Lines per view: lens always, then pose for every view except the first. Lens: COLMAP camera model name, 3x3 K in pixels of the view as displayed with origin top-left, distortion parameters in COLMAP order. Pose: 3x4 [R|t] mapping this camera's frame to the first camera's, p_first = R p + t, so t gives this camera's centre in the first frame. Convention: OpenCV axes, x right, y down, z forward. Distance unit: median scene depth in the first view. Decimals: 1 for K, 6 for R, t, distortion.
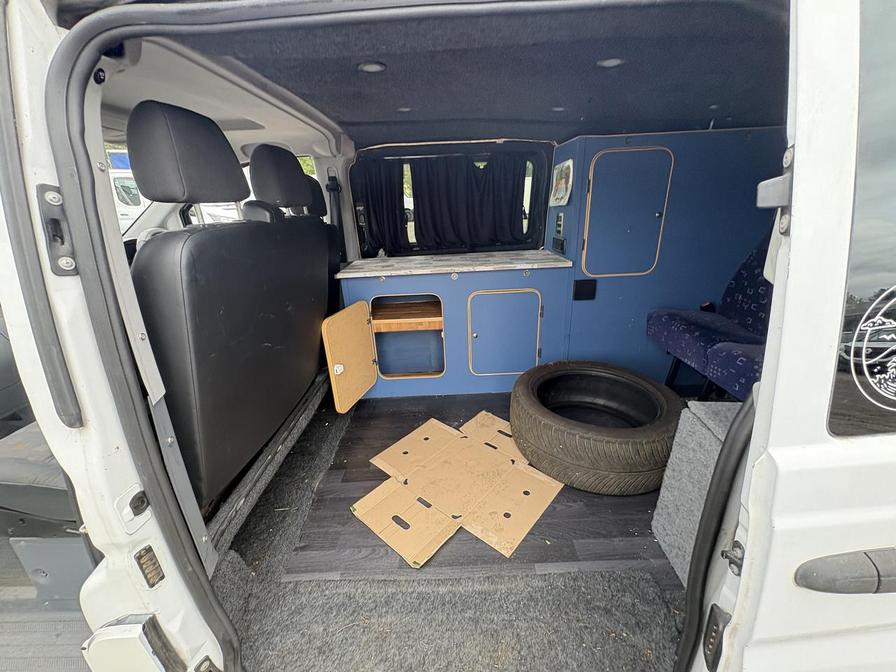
lens RADIAL K [[359.9, 0, 448.0], [0, 359.9, 336.0], [0, 0, 1]] dist [0.002244, 0.000364]
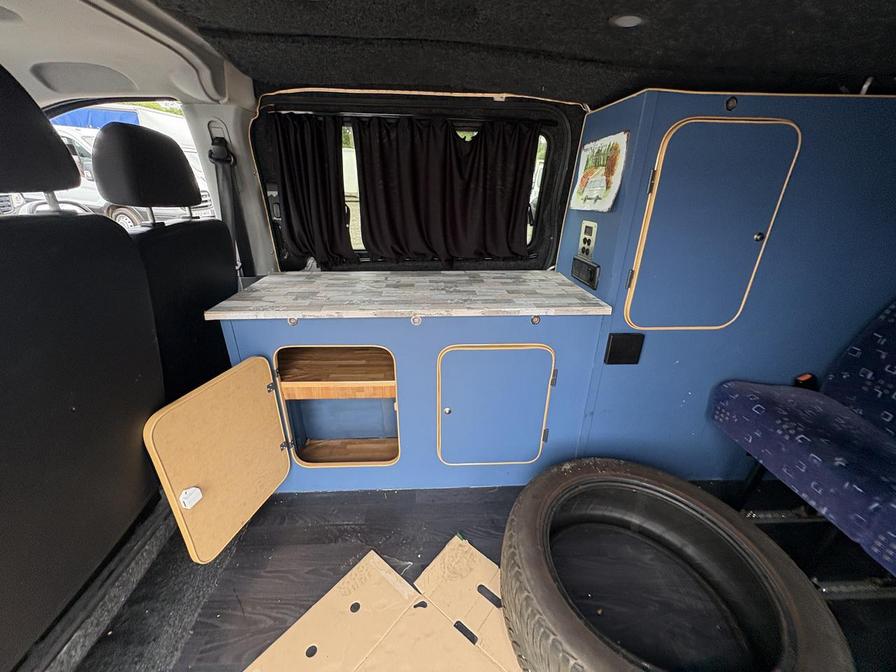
lens RADIAL K [[359.9, 0, 448.0], [0, 359.9, 336.0], [0, 0, 1]] dist [0.002244, 0.000364]
pose [[0.997394, 0.034676, 0.063269, 0.031742], [-0.037088, 0.998614, 0.037343, -0.154340], [-0.061887, -0.039593, 0.997298, 0.375944]]
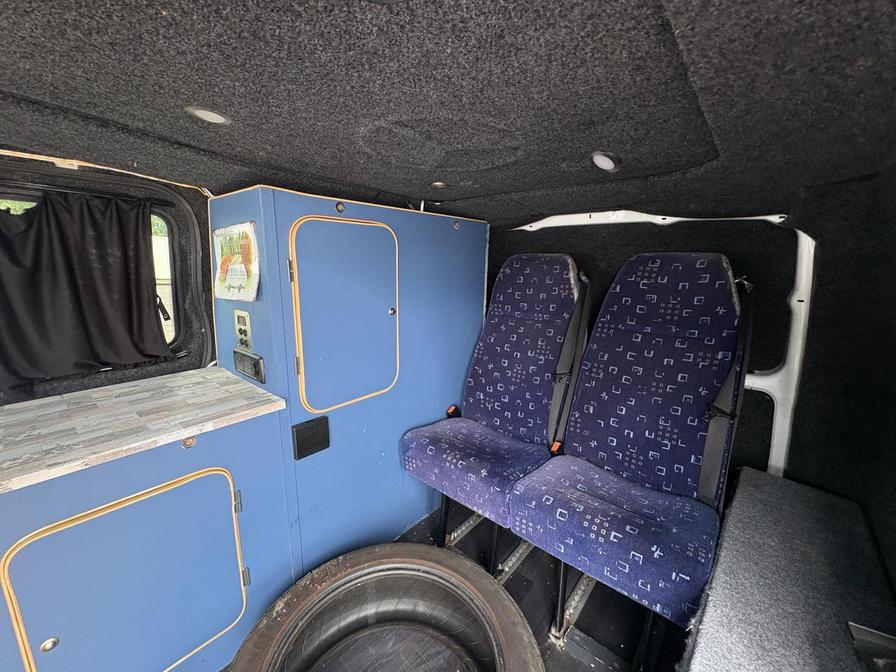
lens RADIAL K [[356.4, 0, 448.0], [0, 356.4, 336.0], [0, 0, 1]] dist [-0.000293, 0.000200]
pose [[0.656338, -0.100222, 0.747781, 0.101160], [0.226049, 0.971728, -0.068170, -0.188376], [-0.719807, 0.213778, 0.660437, 0.399148]]
